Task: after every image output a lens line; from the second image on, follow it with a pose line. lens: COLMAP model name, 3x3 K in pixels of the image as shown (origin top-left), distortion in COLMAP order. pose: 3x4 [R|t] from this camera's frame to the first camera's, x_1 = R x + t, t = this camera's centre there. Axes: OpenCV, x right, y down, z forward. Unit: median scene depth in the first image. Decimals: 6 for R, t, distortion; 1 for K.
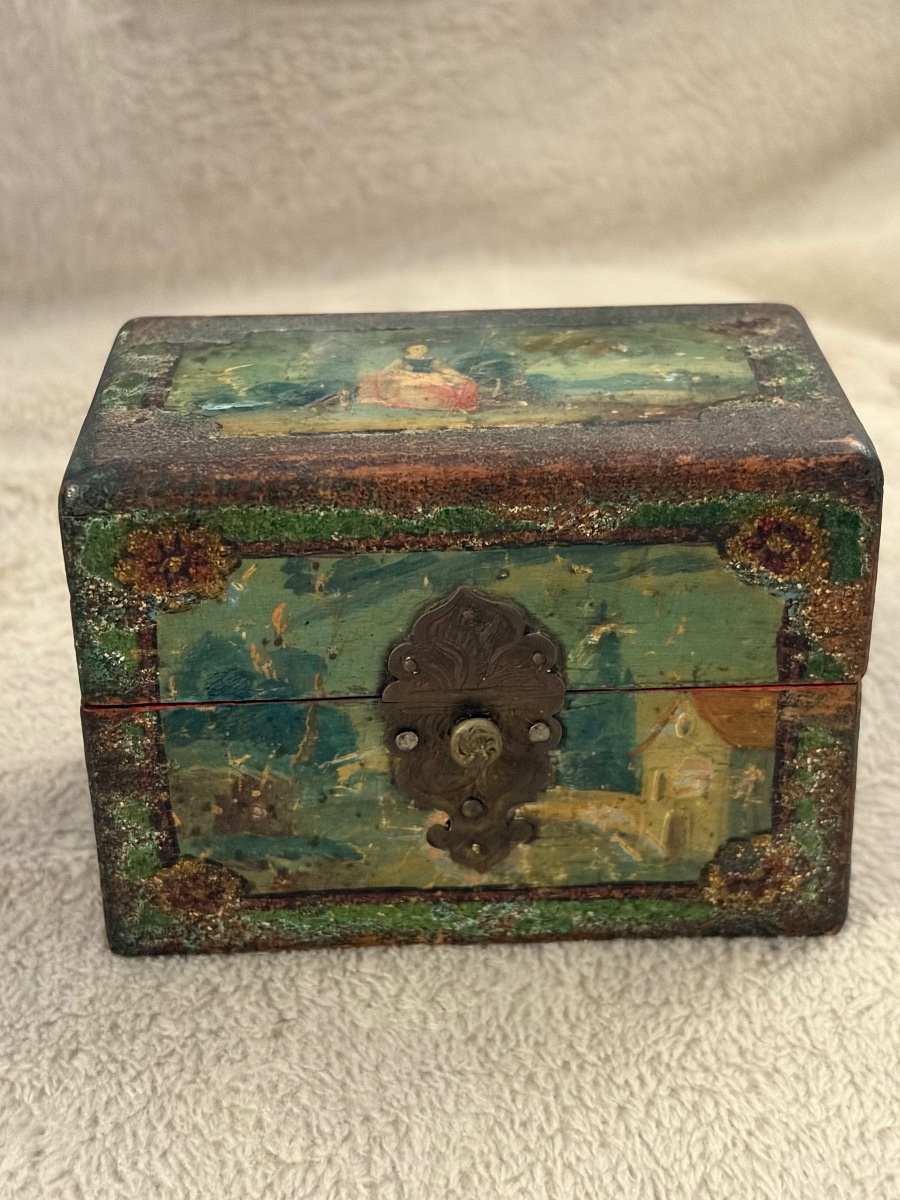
lens RADIAL K [[1938.9, 0, 450.0], [0, 1938.9, 600.0], [0, 0, 1]] dist [0.404050, -2.455551]
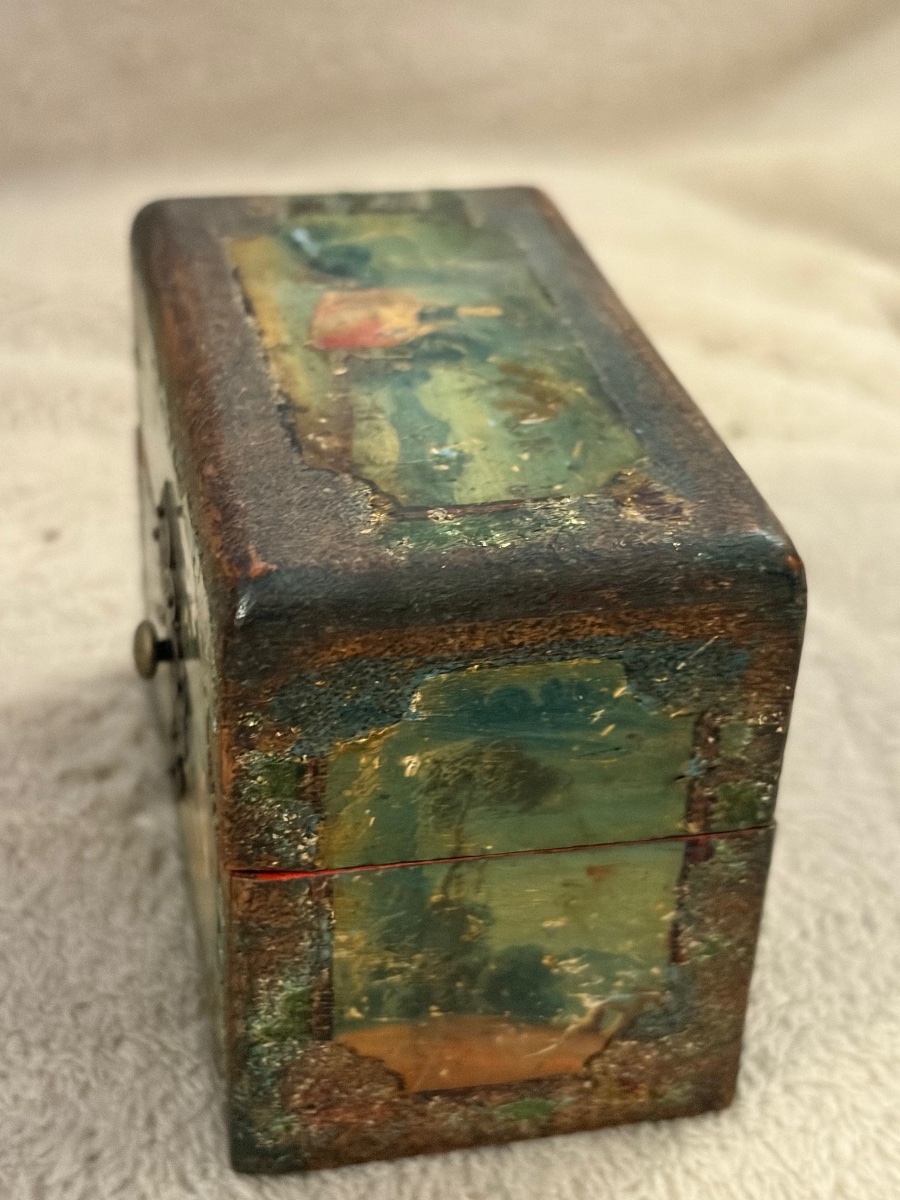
lens RADIAL K [[1938.9, 0, 450.0], [0, 1938.9, 600.0], [0, 0, 1]] dist [0.404050, -2.455551]
pose [[0.188901, 0.536647, -0.822391, 0.756693], [-0.513393, 0.767872, 0.383146, -0.356616], [0.837105, 0.349833, 0.420562, 0.702445]]
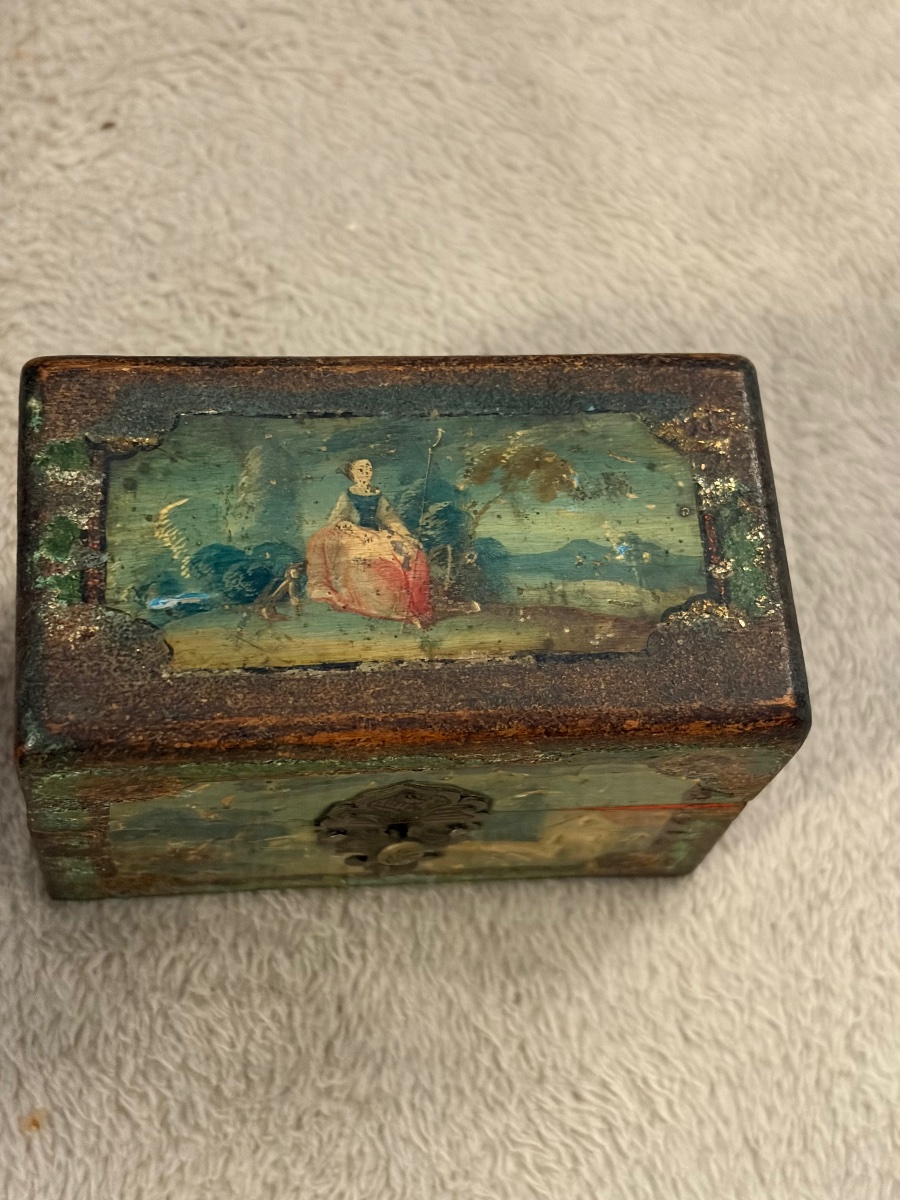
lens RADIAL K [[1938.9, 0, 450.0], [0, 1938.9, 600.0], [0, 0, 1]] dist [0.404050, -2.455551]
pose [[0.988961, -0.000742, 0.148173, -0.118394], [-0.093856, 0.770663, 0.630293, -0.703719], [-0.114660, -0.637243, 0.762086, 0.241877]]
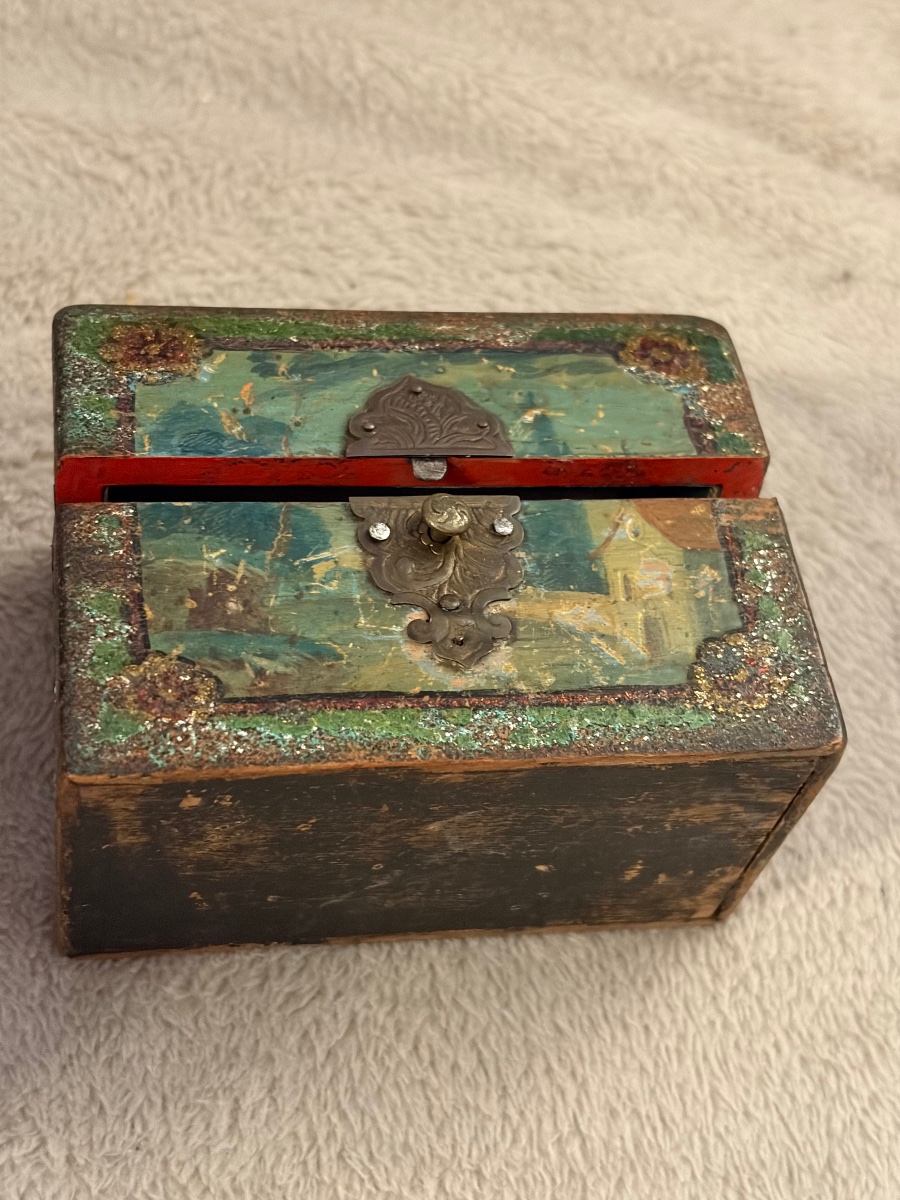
lens RADIAL K [[1938.9, 0, 450.0], [0, 1938.9, 600.0], [0, 0, 1]] dist [0.404050, -2.455551]
pose [[0.982680, -0.007277, 0.185168, -0.171810], [0.166776, 0.470329, -0.866589, 0.965193], [-0.080784, 0.882461, 0.463397, 0.538147]]
